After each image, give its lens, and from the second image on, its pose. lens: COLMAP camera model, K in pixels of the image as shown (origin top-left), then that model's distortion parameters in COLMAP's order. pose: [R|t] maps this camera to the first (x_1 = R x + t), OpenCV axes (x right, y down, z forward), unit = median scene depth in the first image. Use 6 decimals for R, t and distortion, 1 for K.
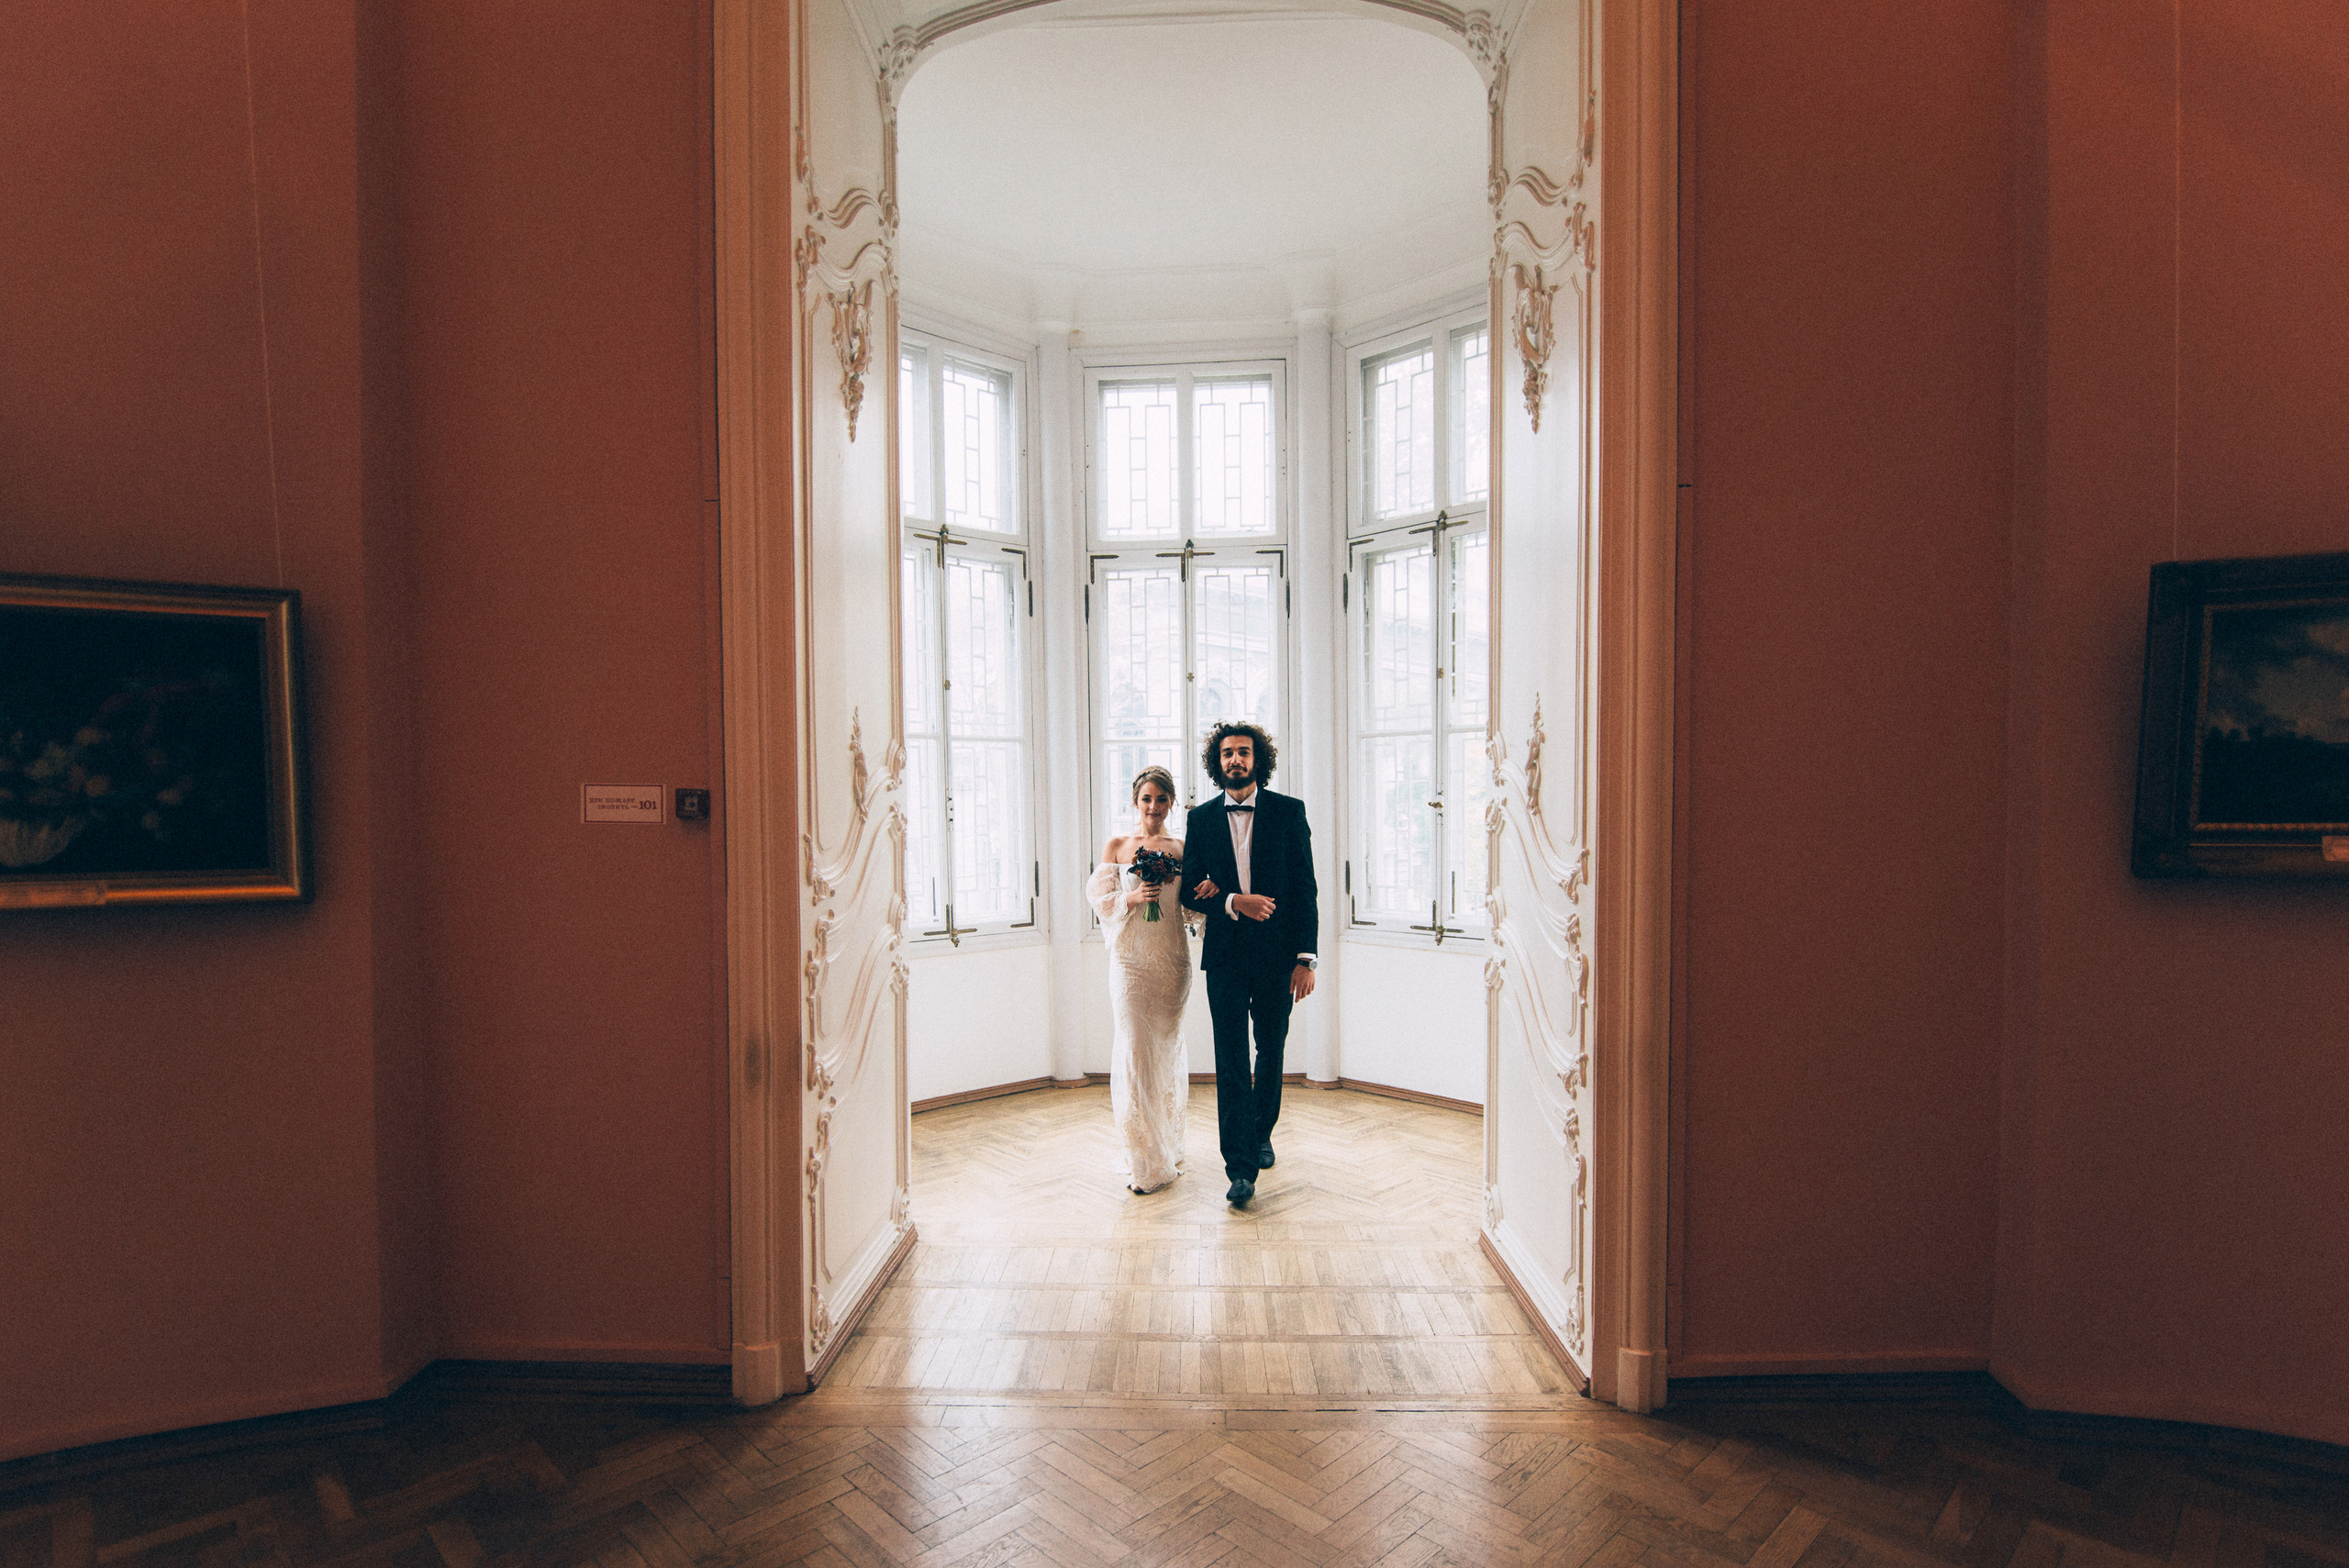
lens RADIAL K [[1202.3, 0, 1136.9], [0, 1202.3, 834.2], [0, 0, 1]] dist [0.001745, 0.000021]
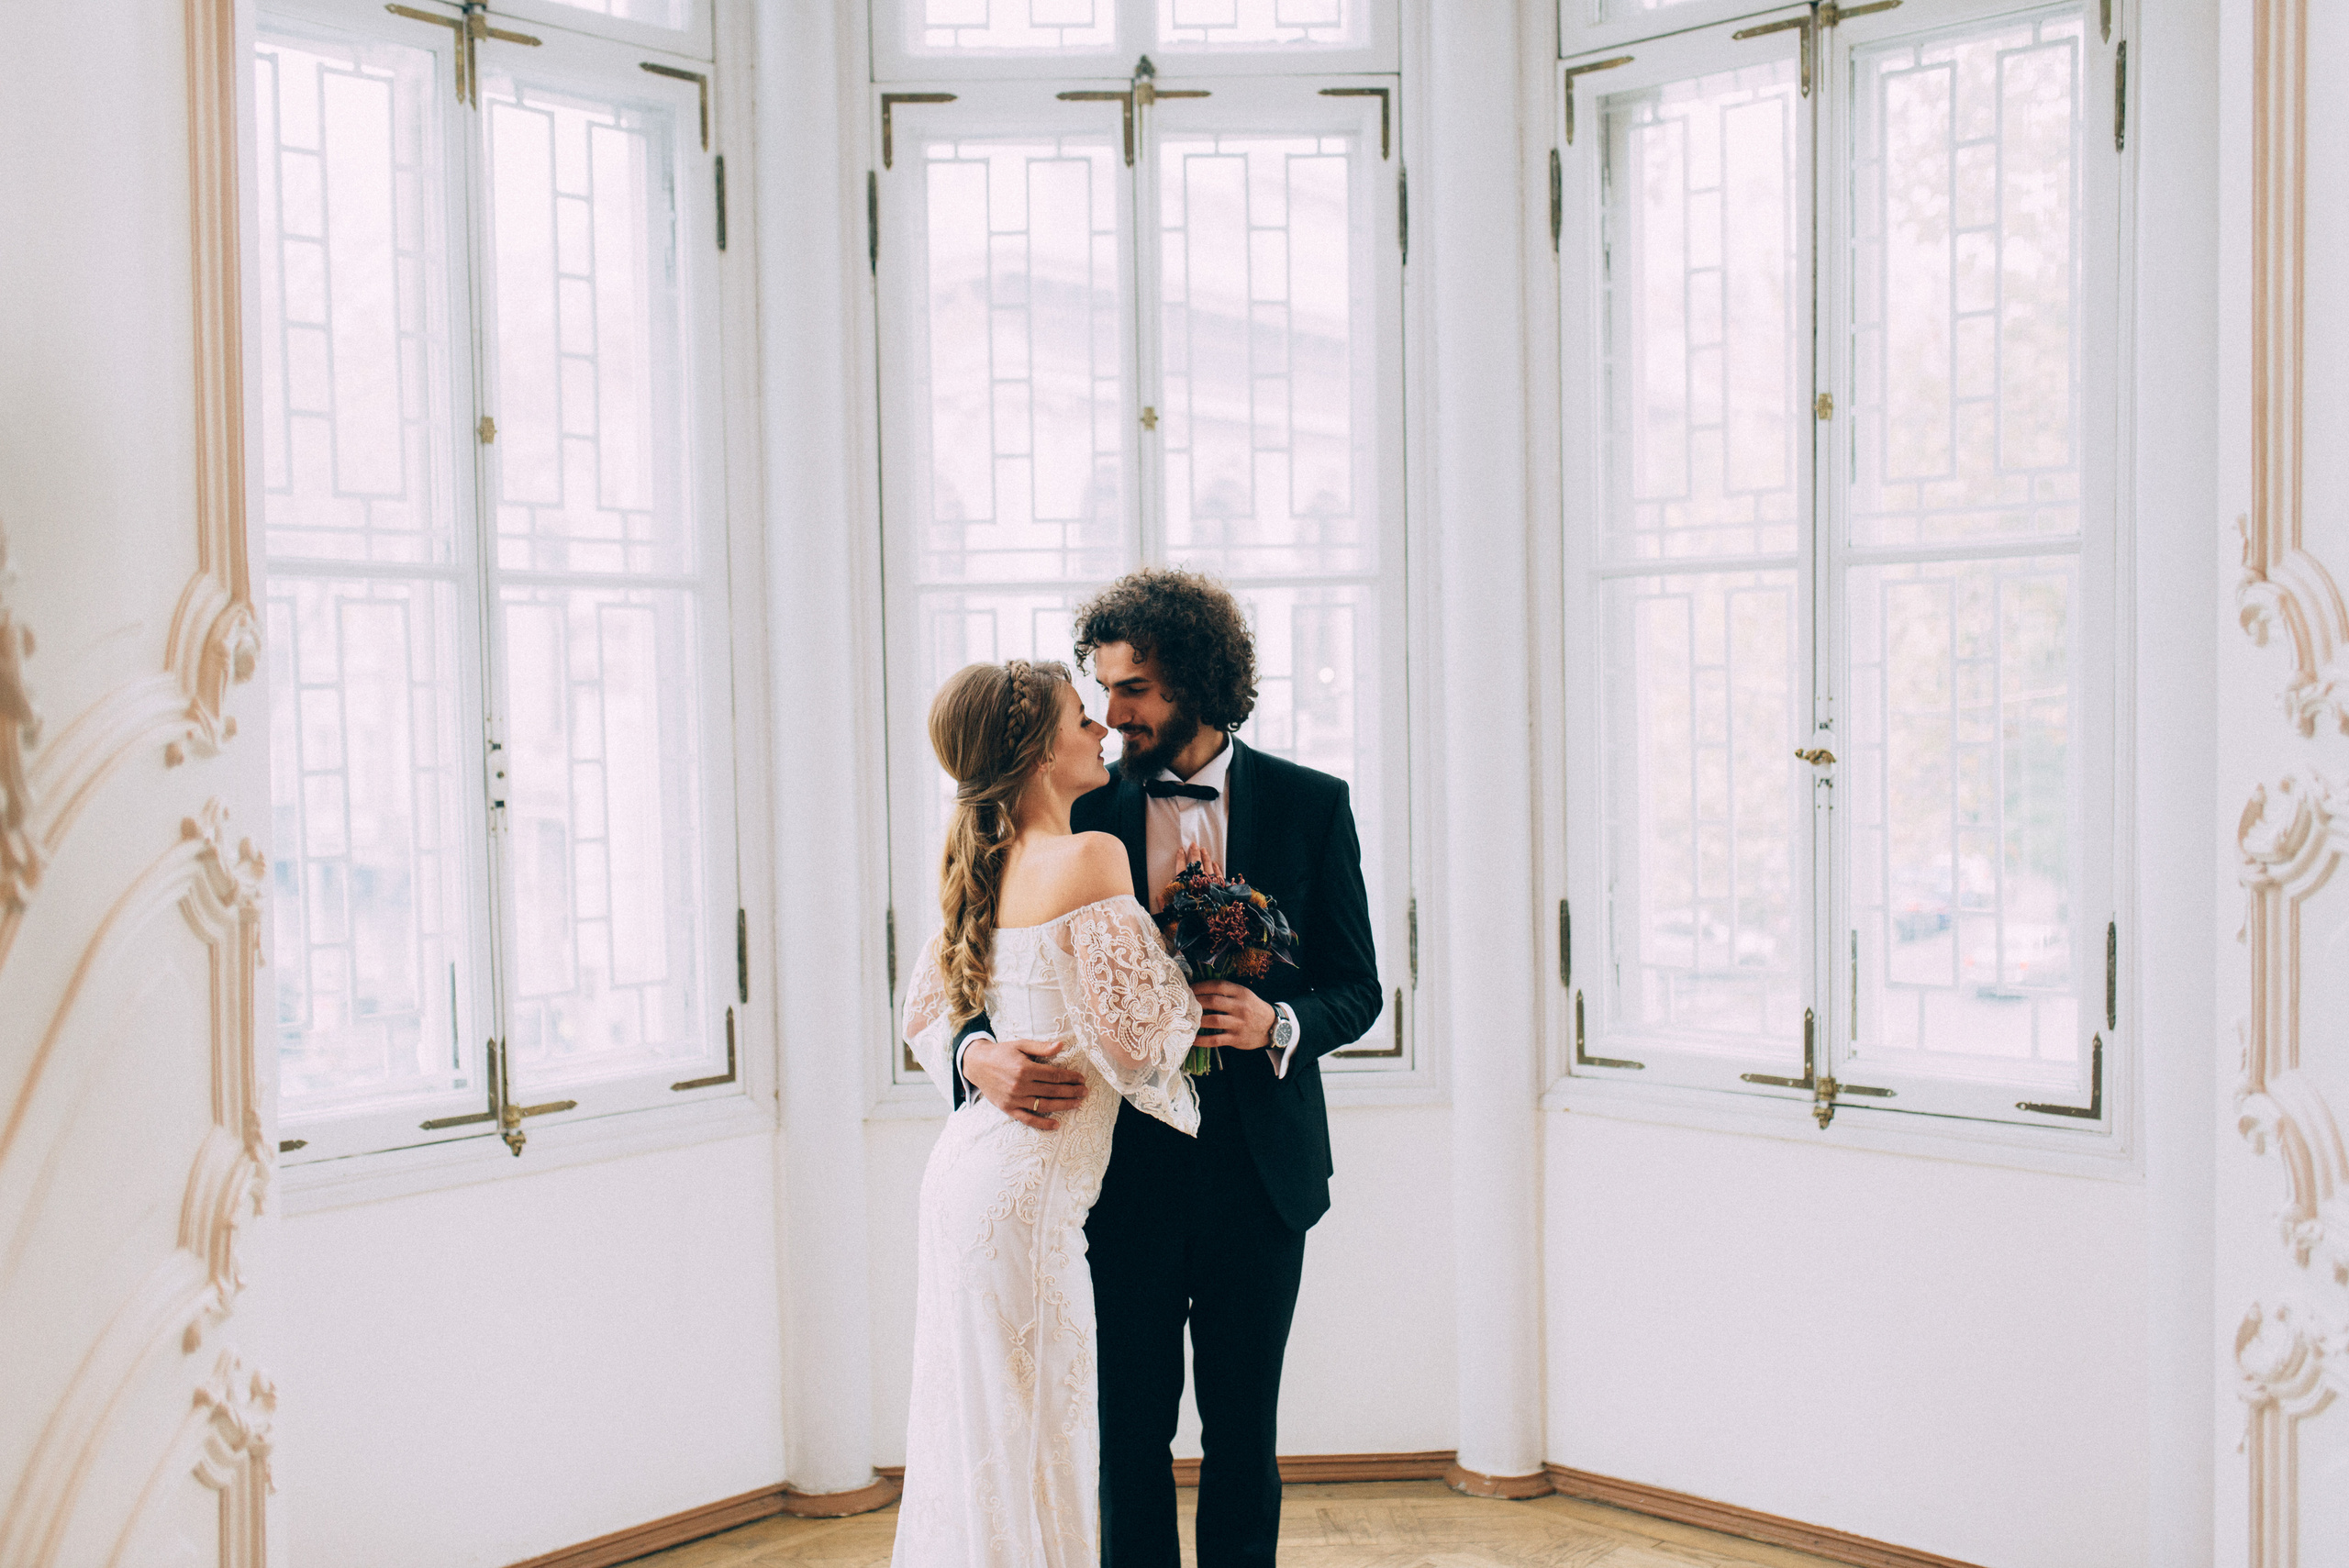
lens RADIAL K [[2305.2, 0, 1180.0], [0, 2305.2, 772.9], [0, 0, 1]] dist [-0.009738, 0.009573]
pose [[0.994893, -0.007047, 0.100686, -0.020453], [0.006865, 0.999974, 0.002154, -0.020772], [-0.100699, -0.001451, 0.994916, 0.284620]]
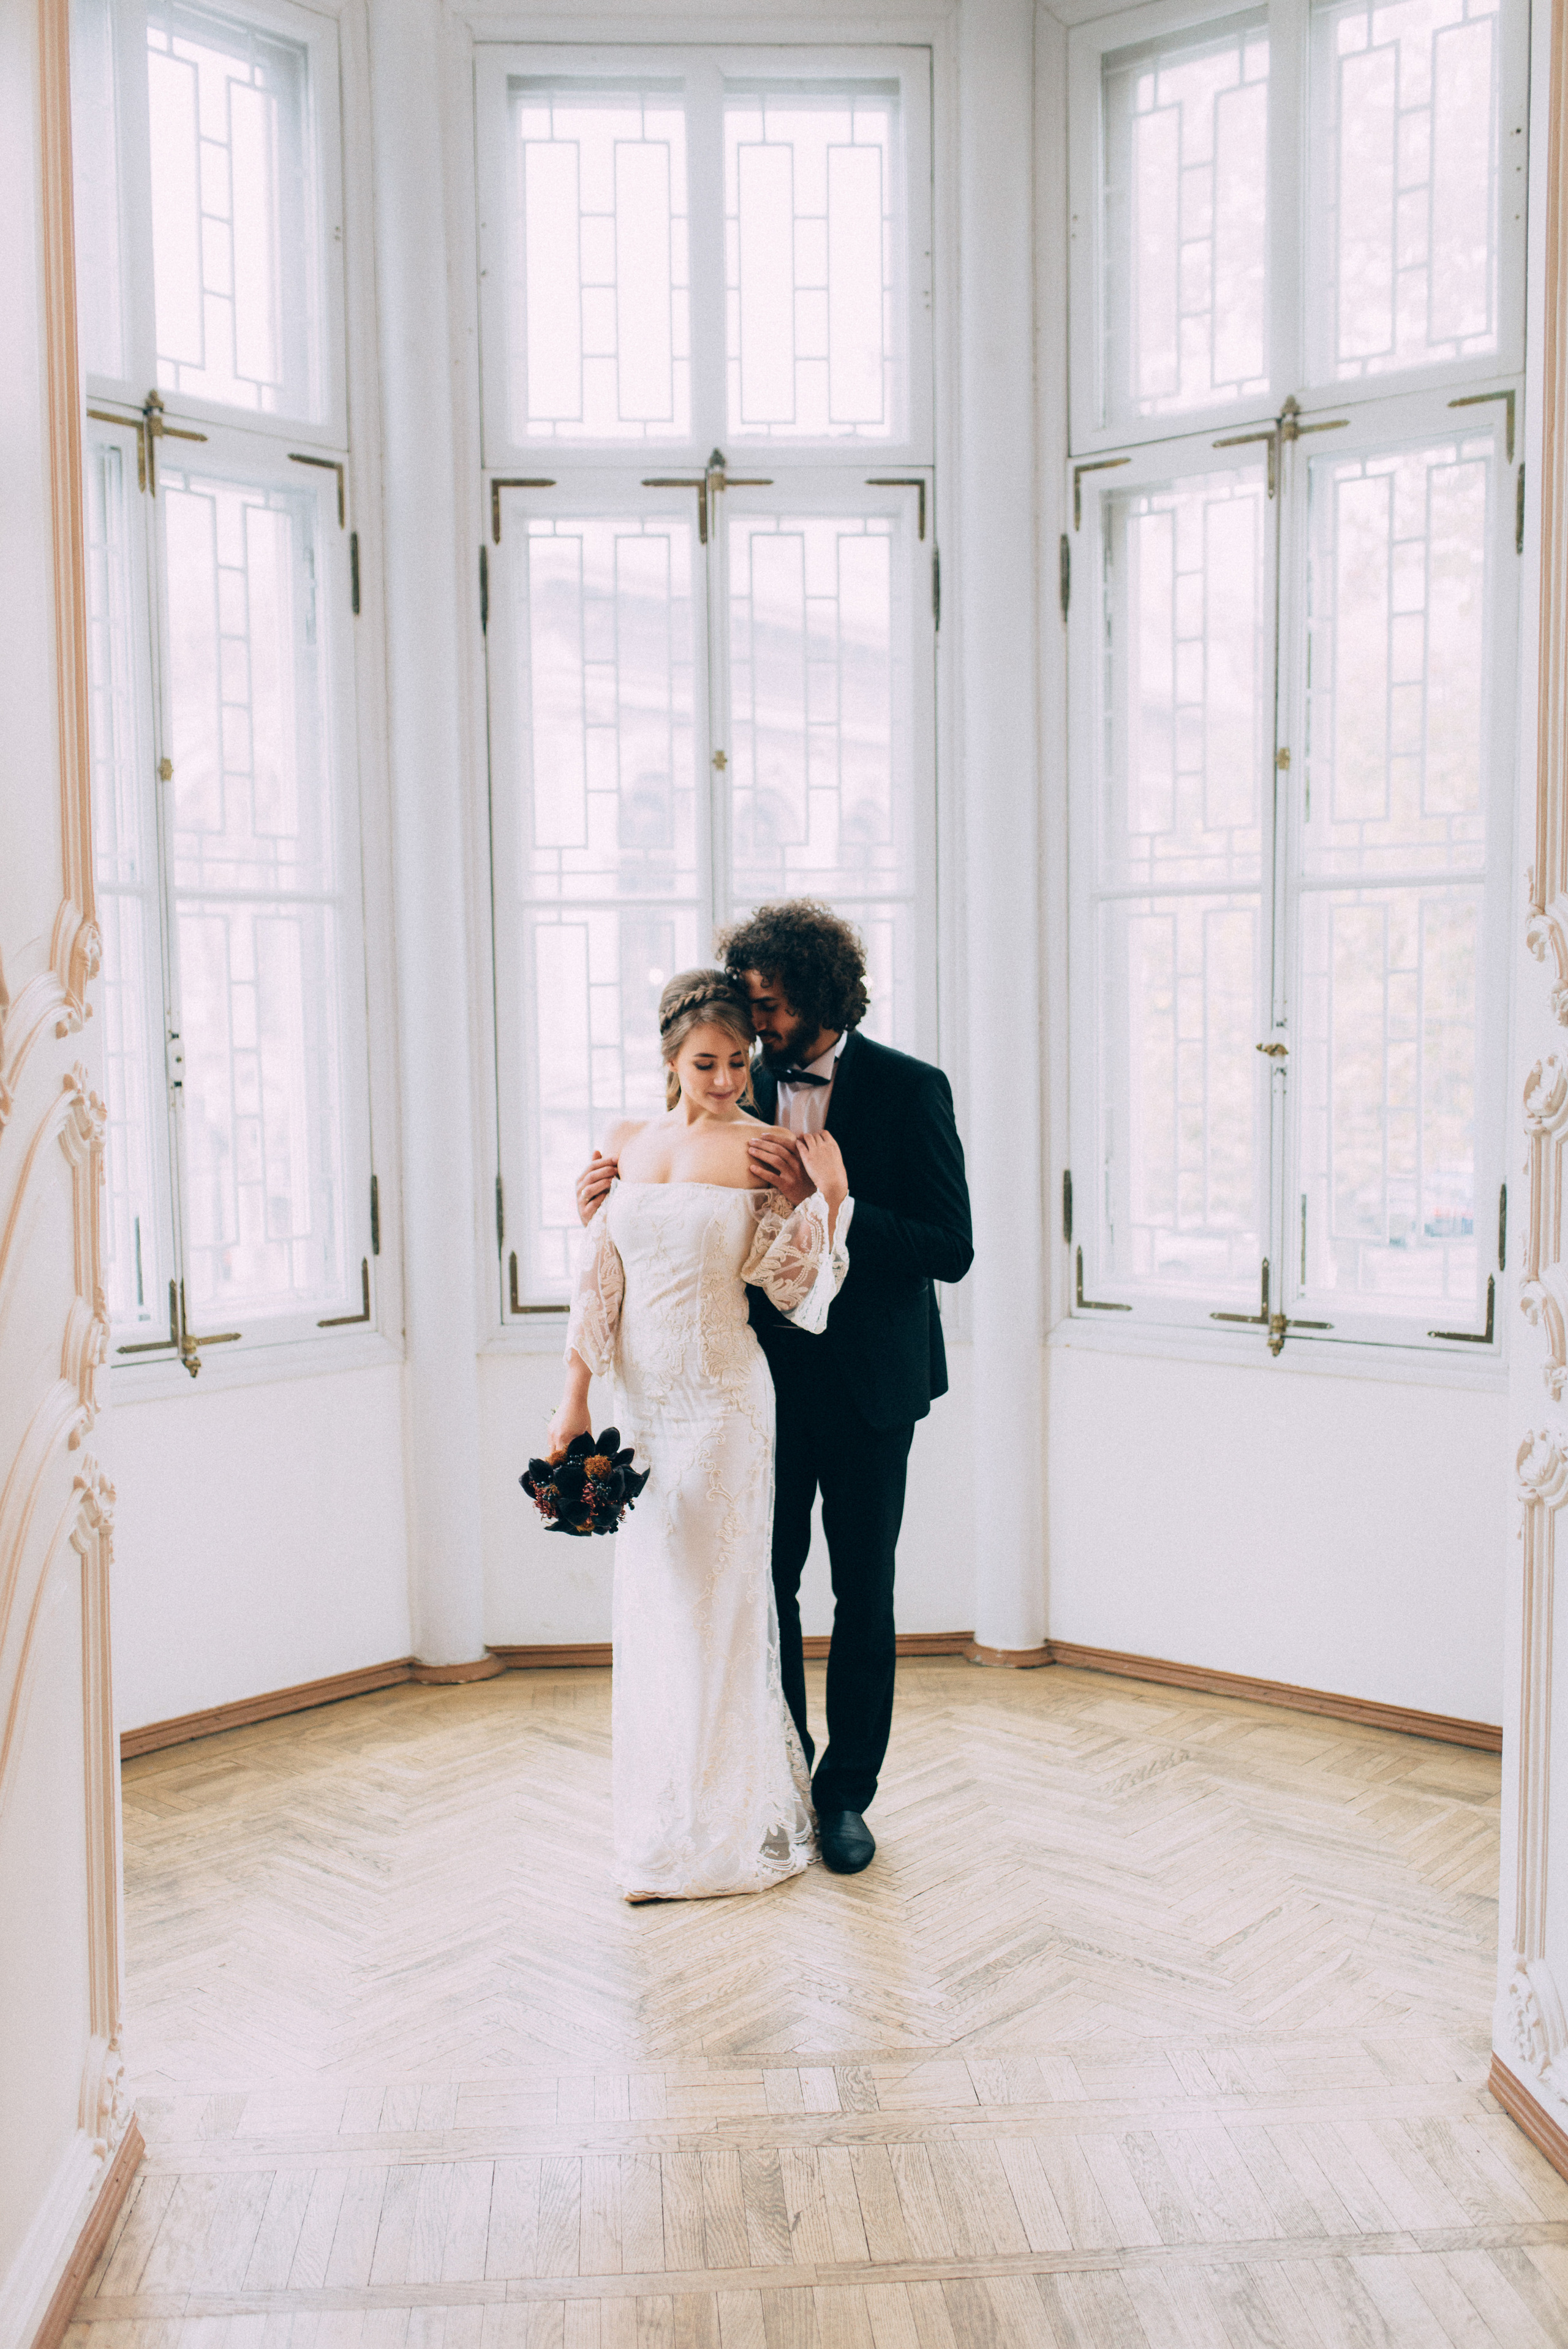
lens RADIAL K [[2304.9, 0, 785.0], [0, 2304.9, 1162.8], [0, 0, 1]] dist [-0.009738, 0.009573]
pose [[0.991643, -0.007331, 0.128800, -0.044187], [0.002405, 0.999261, 0.038361, -0.014450], [-0.128986, -0.037731, 0.990928, 0.148374]]
